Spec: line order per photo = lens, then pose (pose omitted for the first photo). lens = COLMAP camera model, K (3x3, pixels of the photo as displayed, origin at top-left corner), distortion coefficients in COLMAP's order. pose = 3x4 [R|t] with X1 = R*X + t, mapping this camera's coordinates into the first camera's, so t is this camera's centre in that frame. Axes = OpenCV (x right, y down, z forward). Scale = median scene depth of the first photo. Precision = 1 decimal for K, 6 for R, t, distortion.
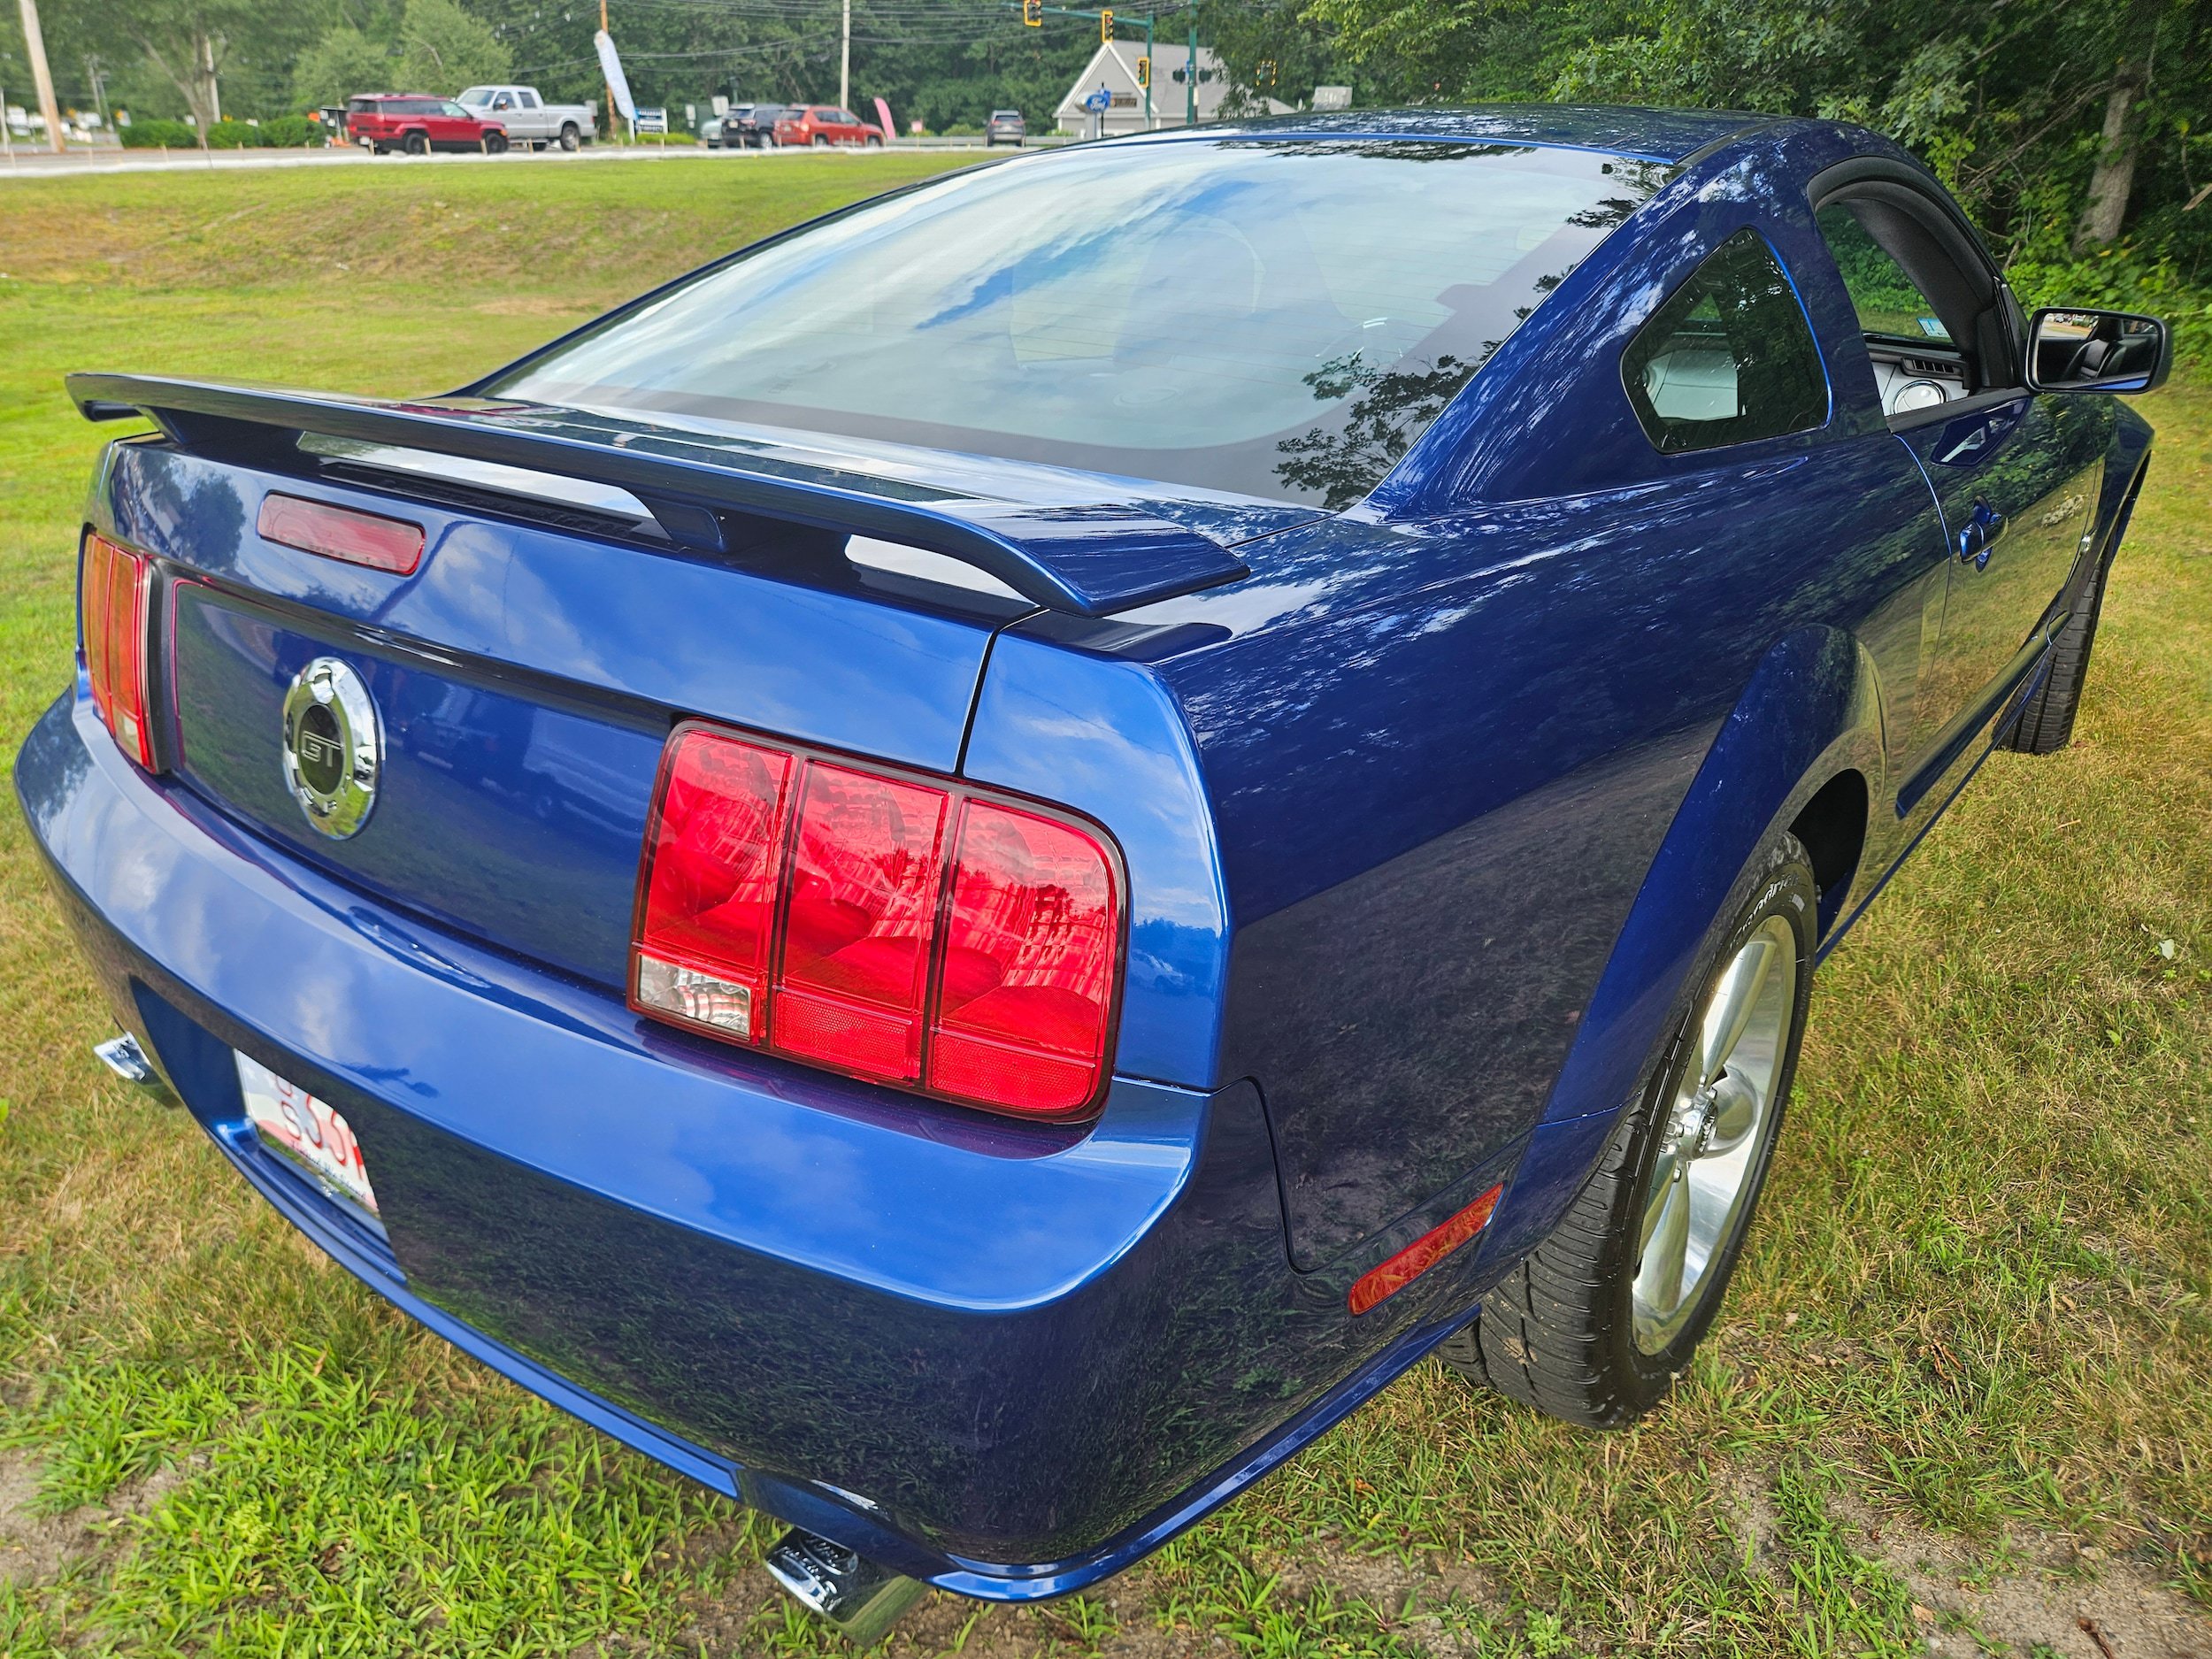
lens RADIAL K [[1555.0, 0, 1099.9], [0, 1555.0, 869.9], [0, 0, 1]] dist [0.069537, -0.065300]
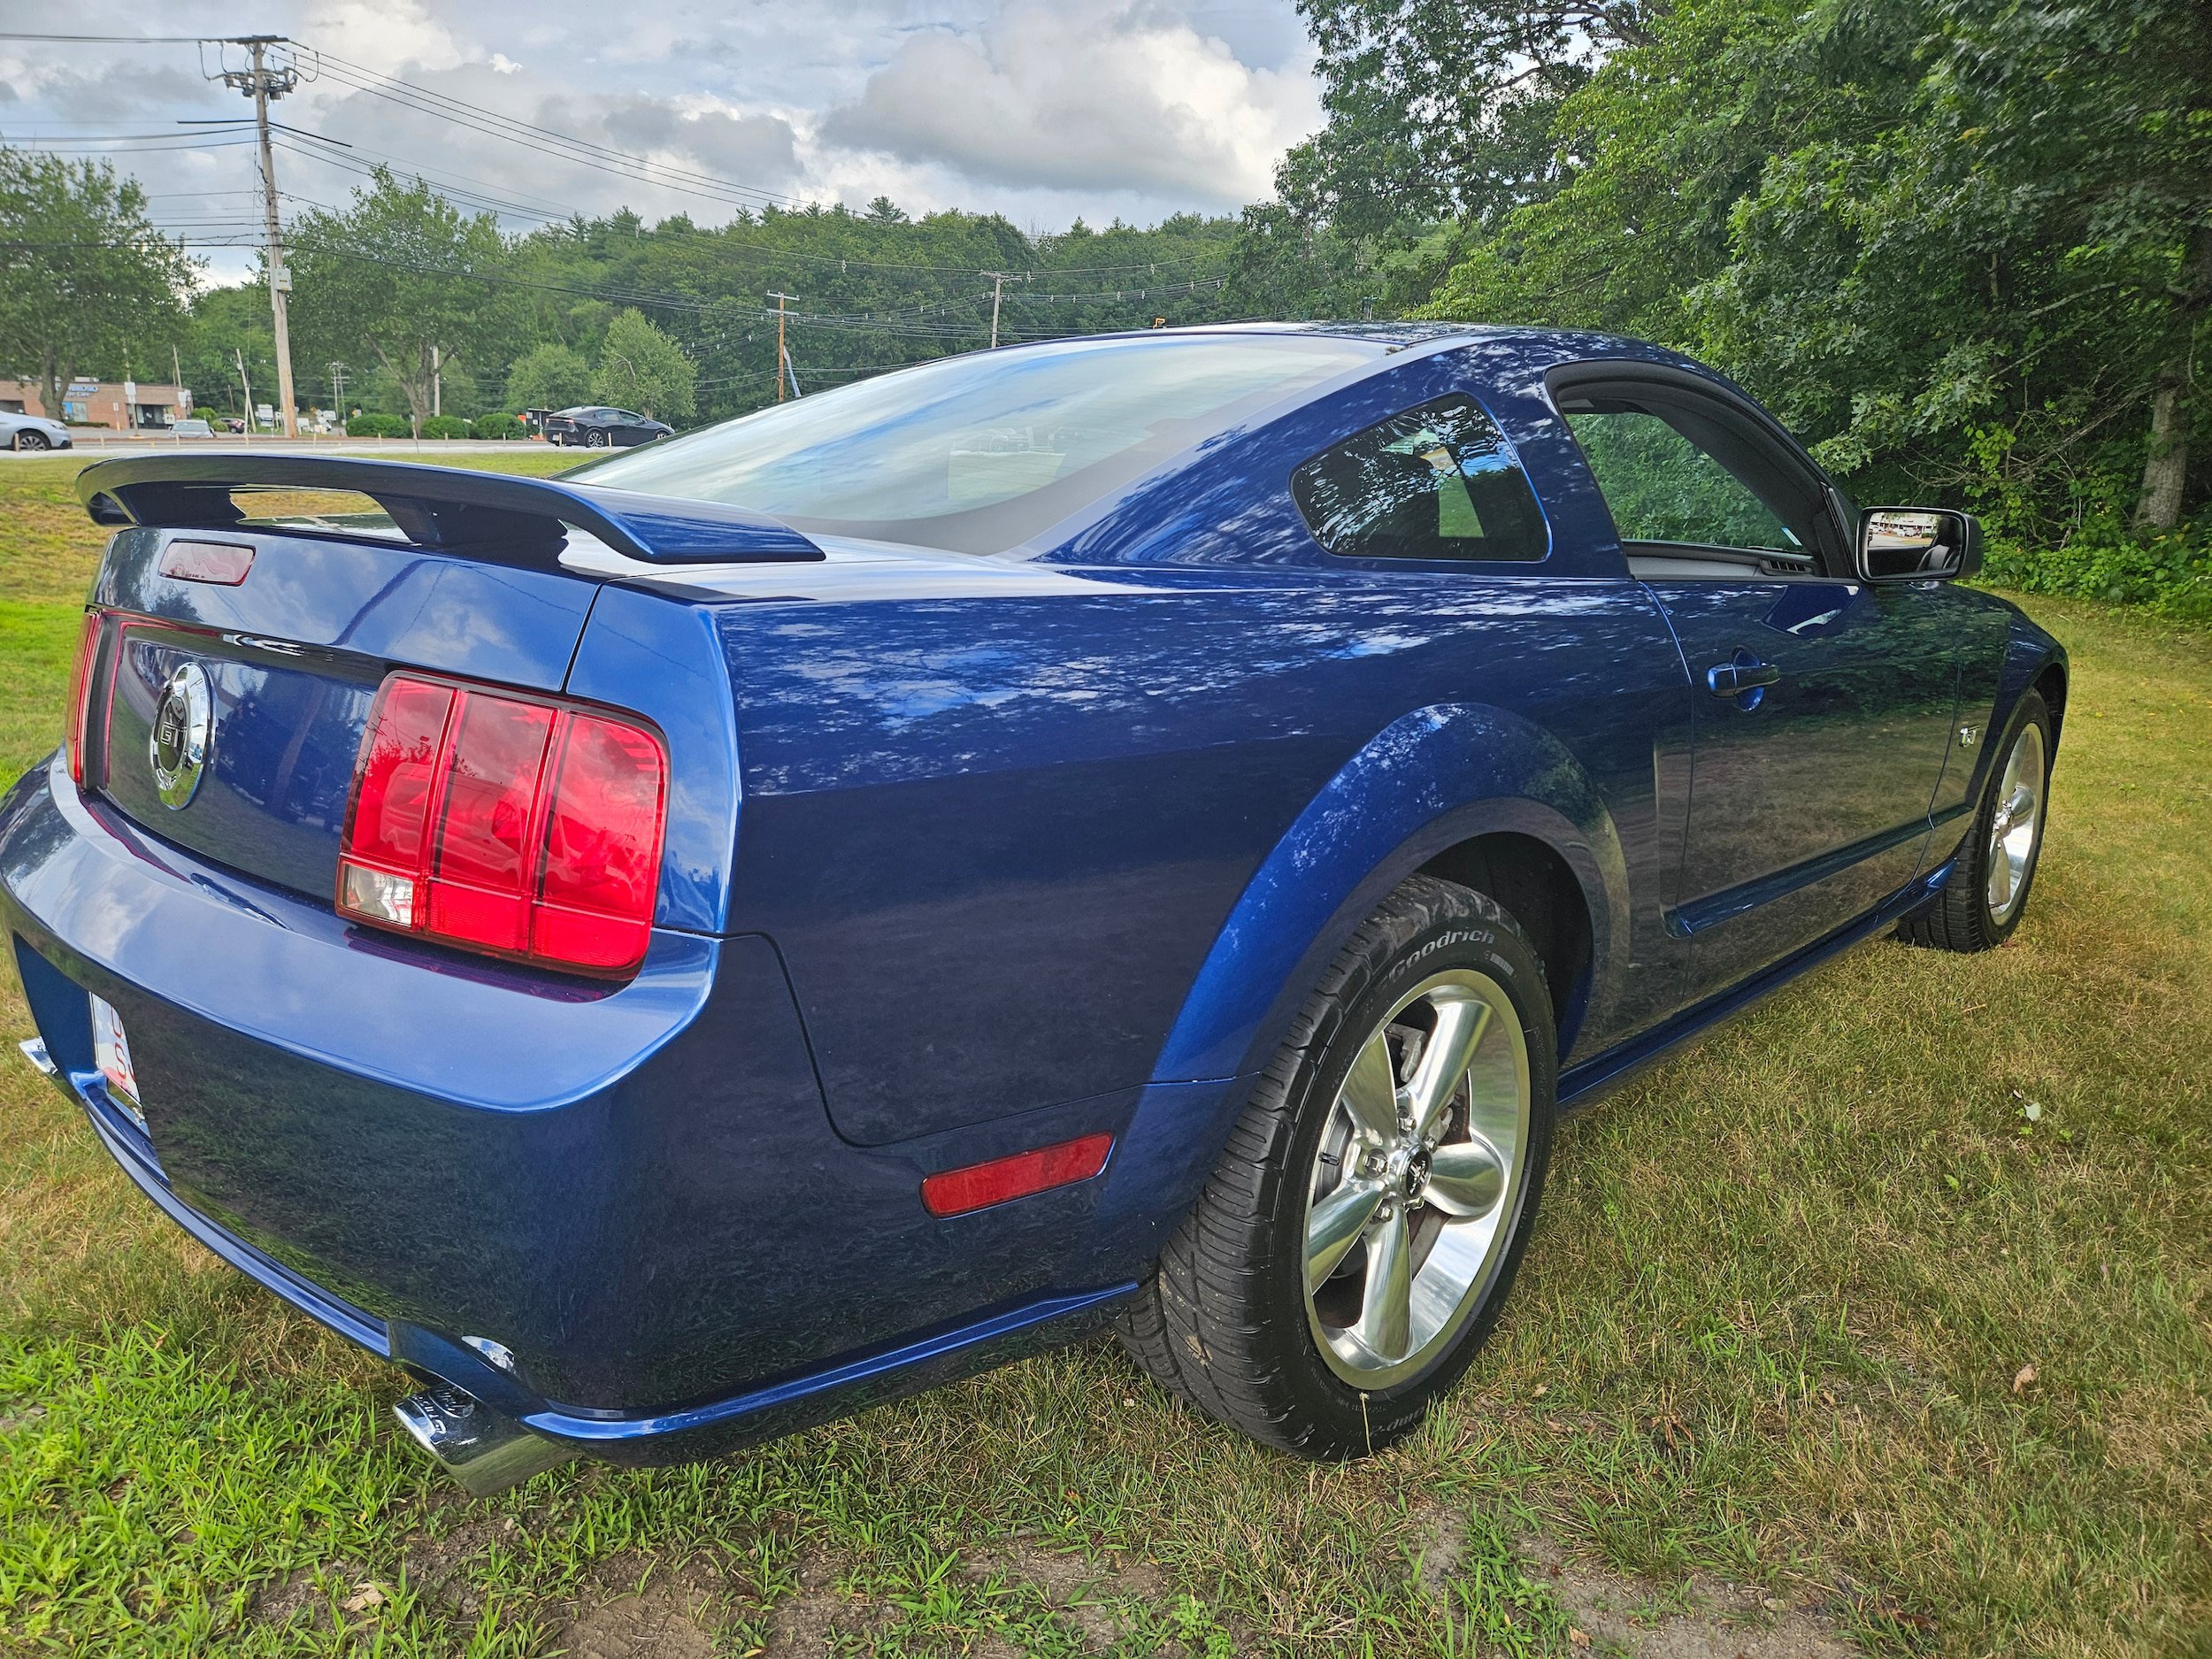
lens RADIAL K [[1535.5, 0, 1078.3], [0, 1535.5, 835.9], [0, 0, 1]] dist [0.077523, -0.070925]
pose [[0.996032, 0.031888, -0.083088, 0.218565], [-0.046626, 0.982197, -0.181977, 0.132372], [0.075806, 0.185129, 0.979786, -0.088005]]
